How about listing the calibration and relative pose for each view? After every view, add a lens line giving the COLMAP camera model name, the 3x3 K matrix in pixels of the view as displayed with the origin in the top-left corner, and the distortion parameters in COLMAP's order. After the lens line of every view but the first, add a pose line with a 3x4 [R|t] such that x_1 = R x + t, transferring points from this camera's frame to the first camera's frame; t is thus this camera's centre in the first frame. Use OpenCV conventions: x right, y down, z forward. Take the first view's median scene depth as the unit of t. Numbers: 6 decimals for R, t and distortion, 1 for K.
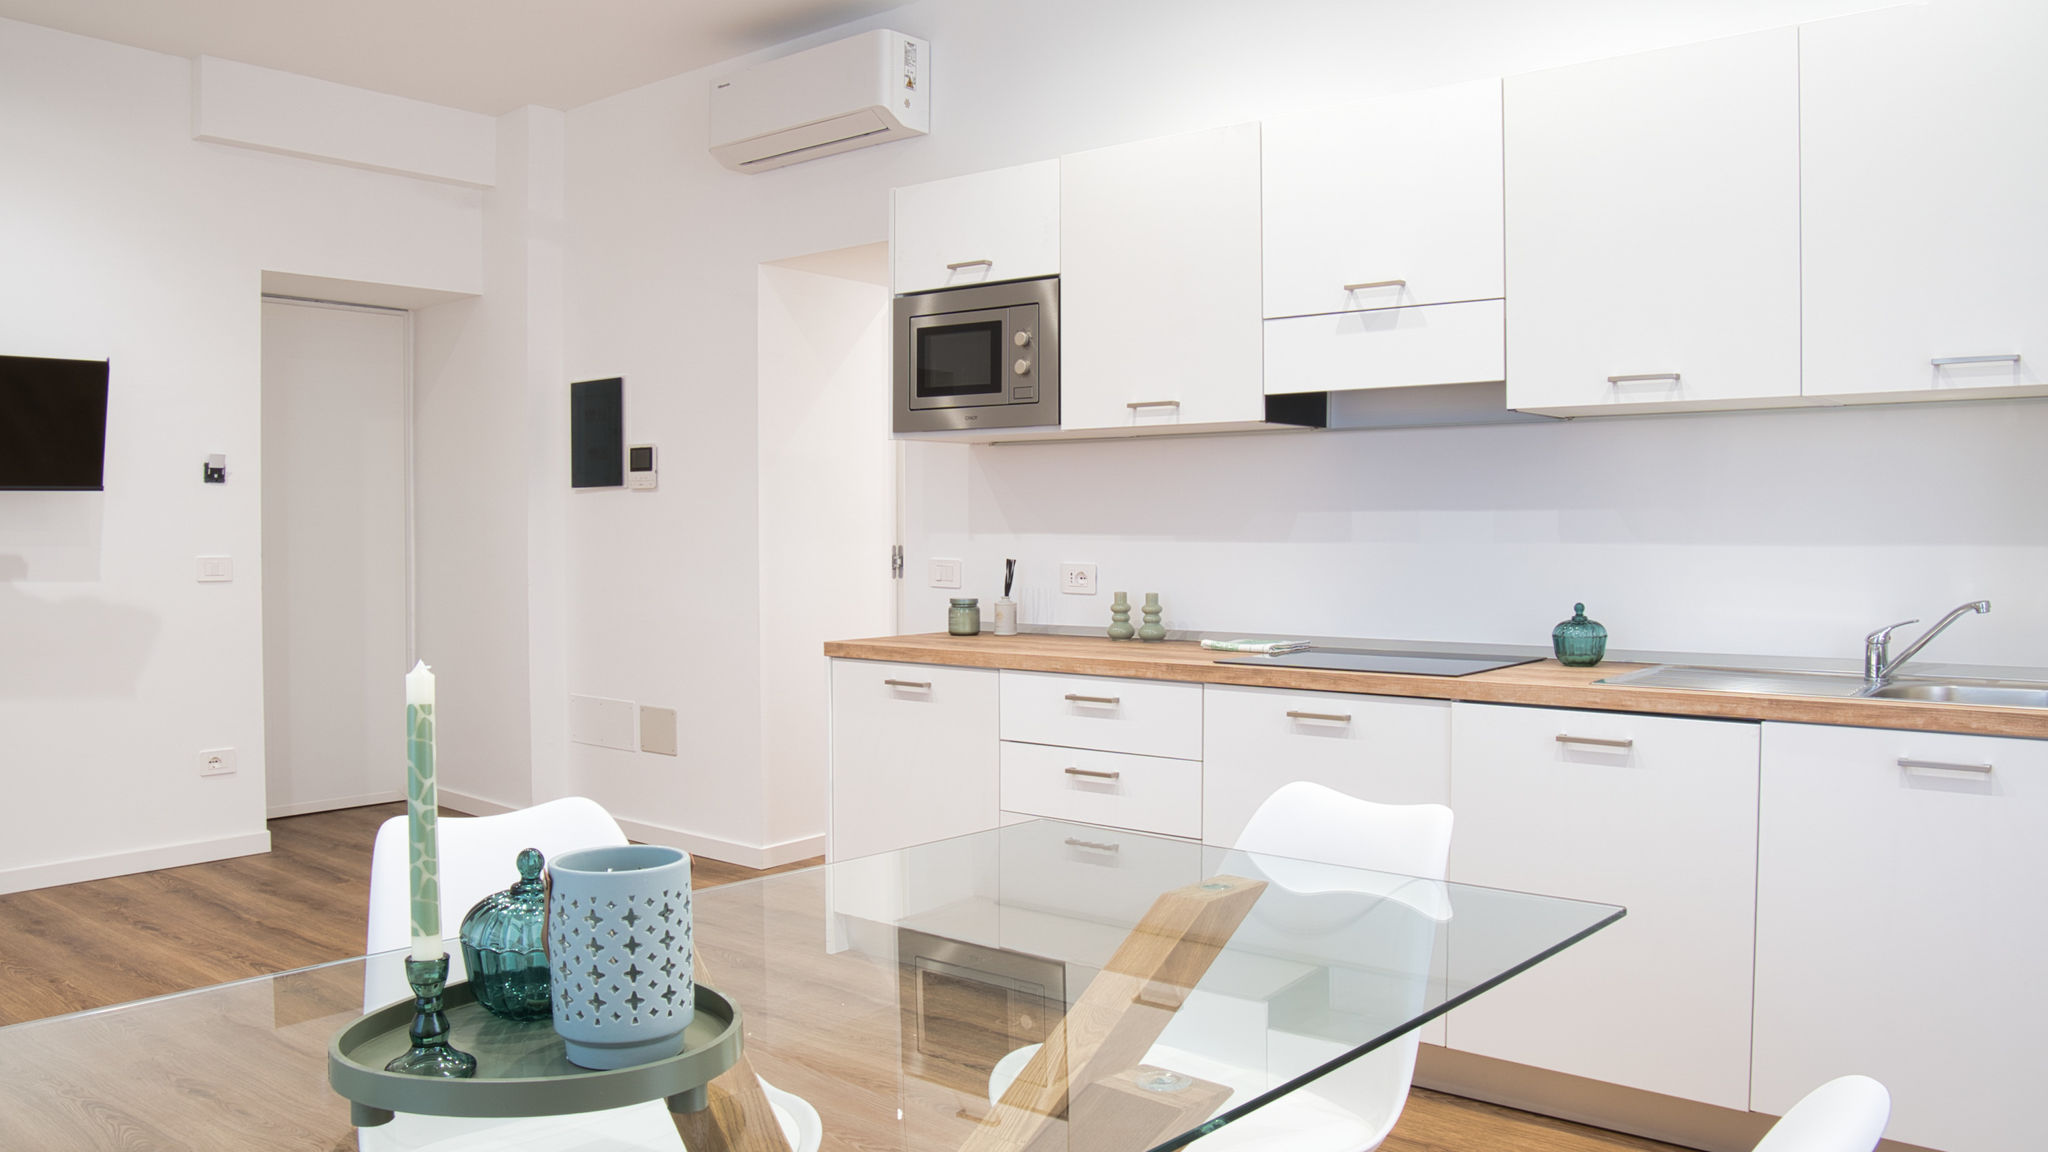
lens RADIAL K [[1505.2, 0, 1024.0], [0, 1505.2, 576.0], [0, 0, 1]] dist [-0.101835, 0.002084]
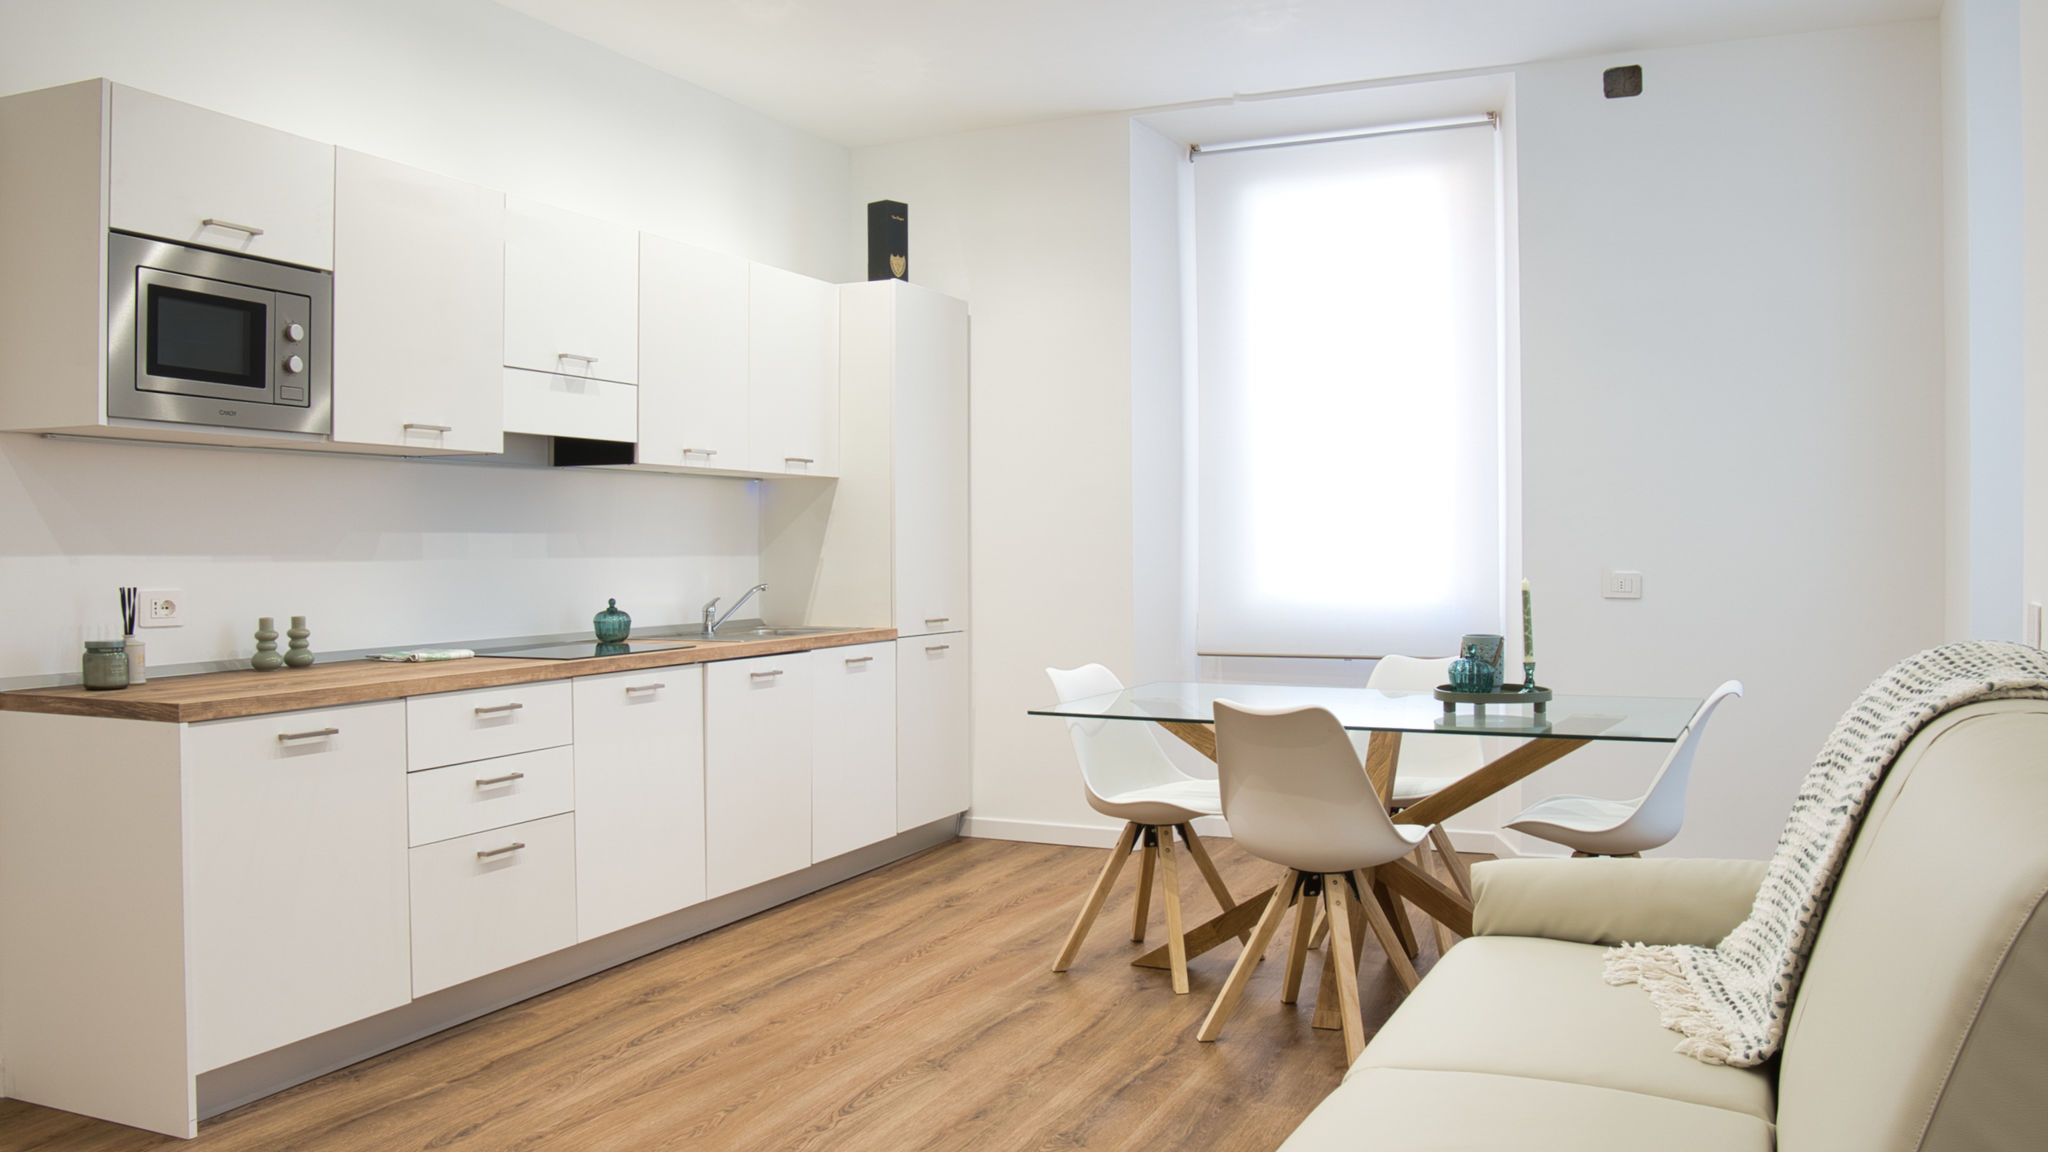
lens RADIAL K [[1570.0, 0, 1027.2], [0, 1570.0, 579.6], [0, 0, 1]] dist [-0.109193, -0.001292]
pose [[-0.251133, -0.017711, 0.967791, -1.038974], [0.034566, 0.999031, 0.027252, -0.023712], [-0.967335, 0.040296, -0.250278, 0.863467]]
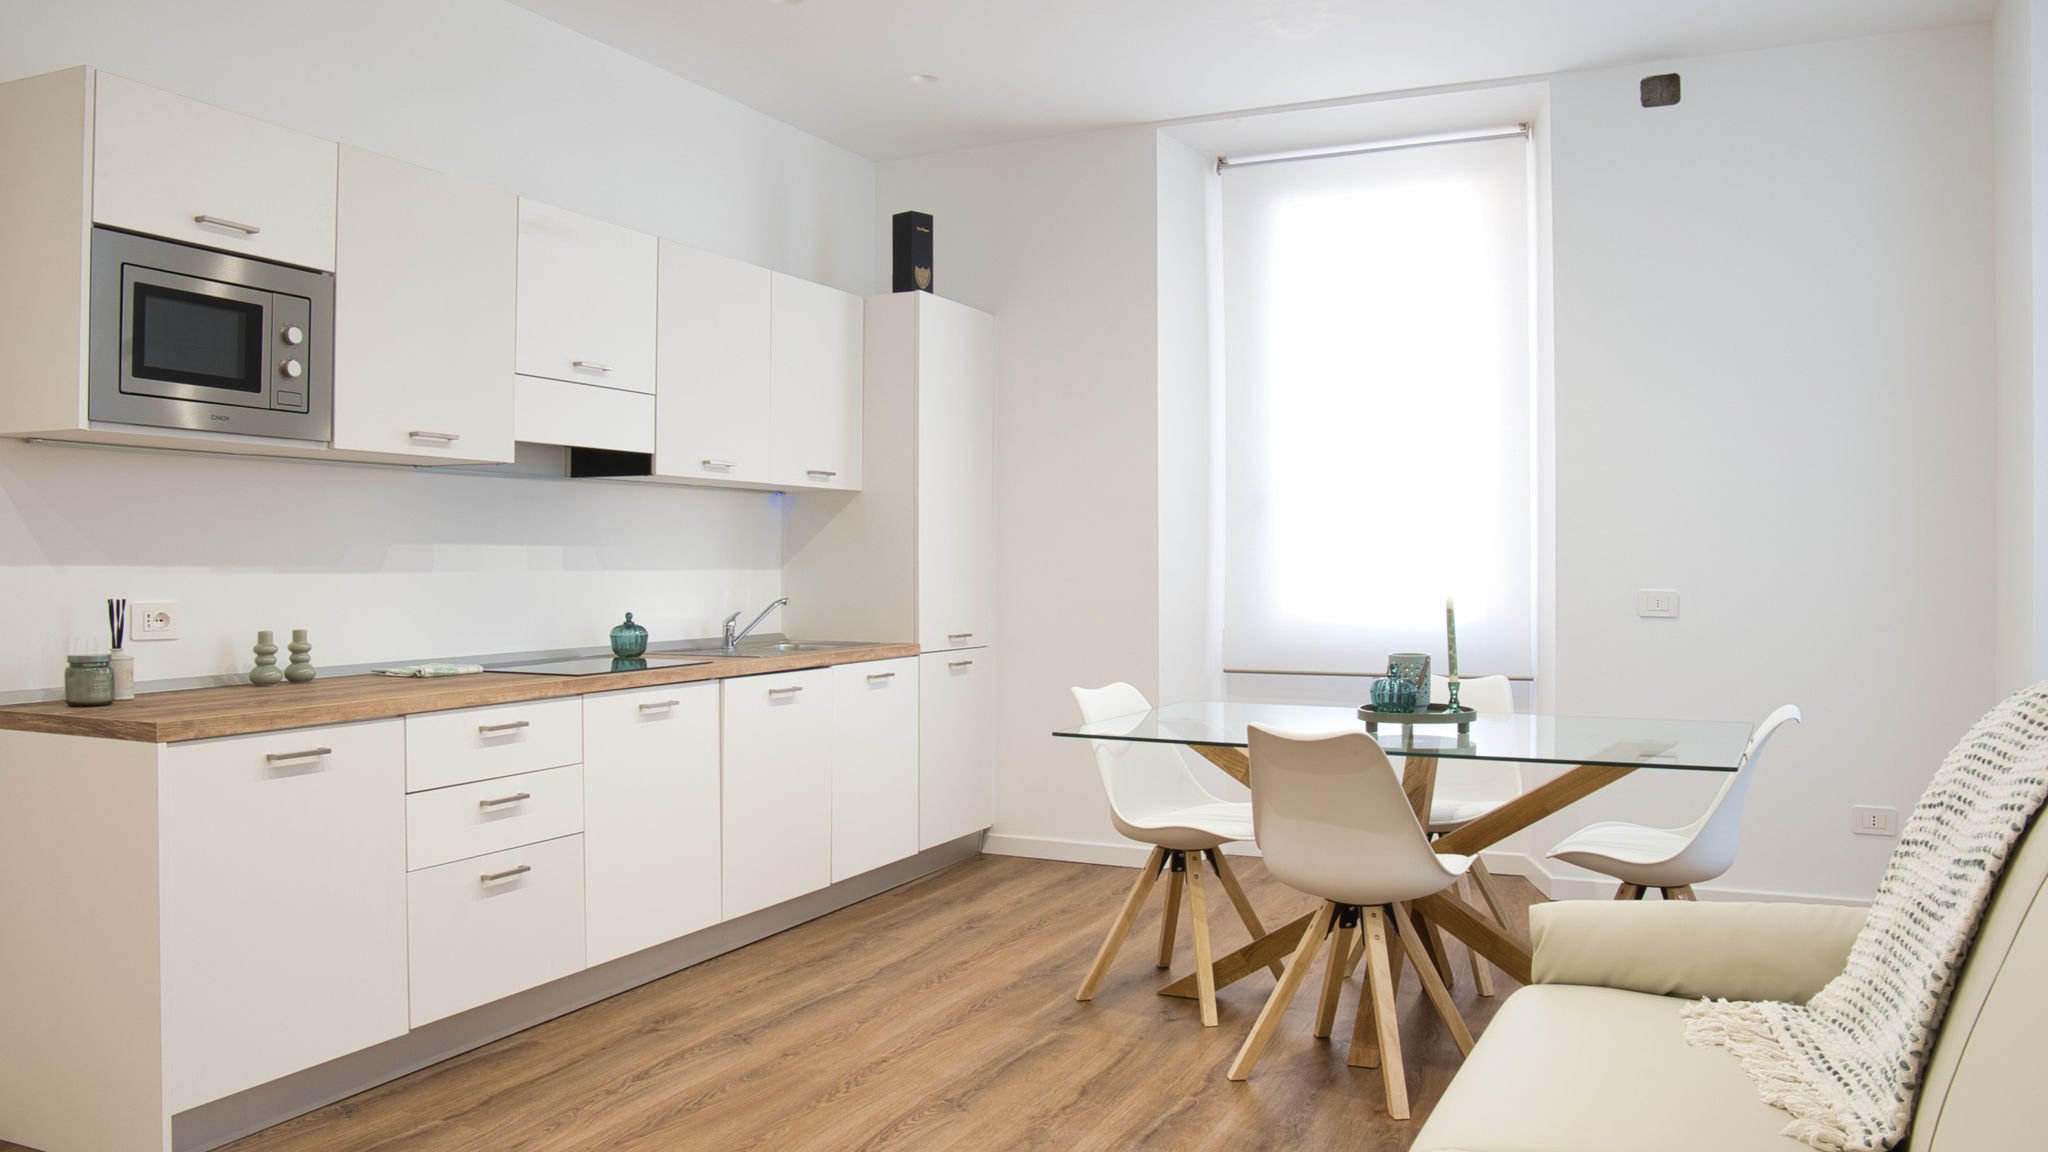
lens RADIAL K [[1505.2, 0, 1024.0], [0, 1505.2, 576.0], [0, 0, 1]] dist [-0.101835, 0.002084]
pose [[-0.234223, -0.007864, 0.972151, -0.959691], [0.029965, 0.999434, 0.015304, -0.023408], [-0.971721, 0.032715, -0.233854, 0.844521]]
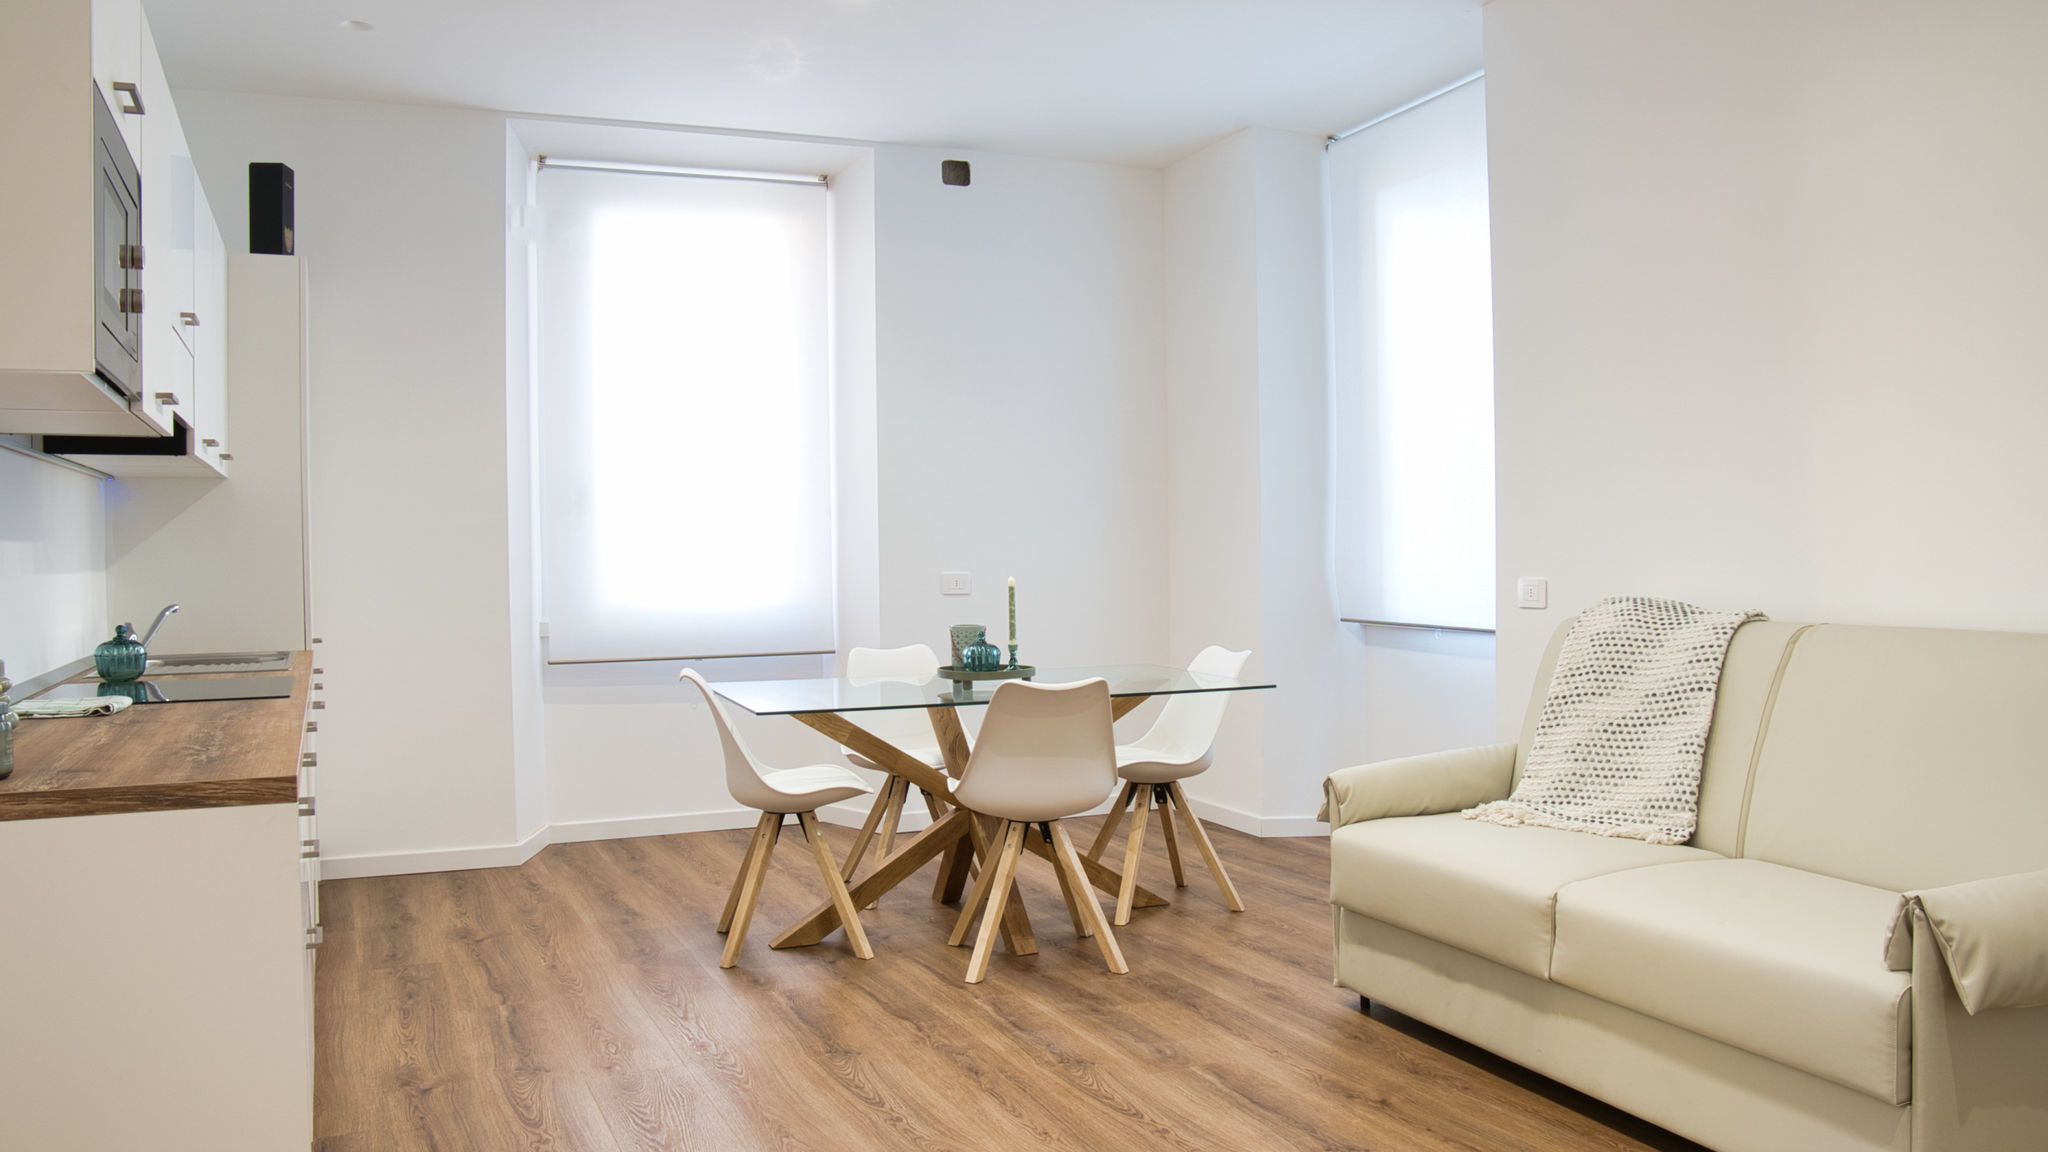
lens RADIAL K [[1505.2, 0, 1024.0], [0, 1505.2, 576.0], [0, 0, 1]] dist [-0.101835, 0.002084]
pose [[-0.887873, 0.003016, 0.460078, -0.652301], [0.027076, 0.998588, 0.045707, -0.044563], [-0.459291, 0.053039, -0.886701, 1.451119]]
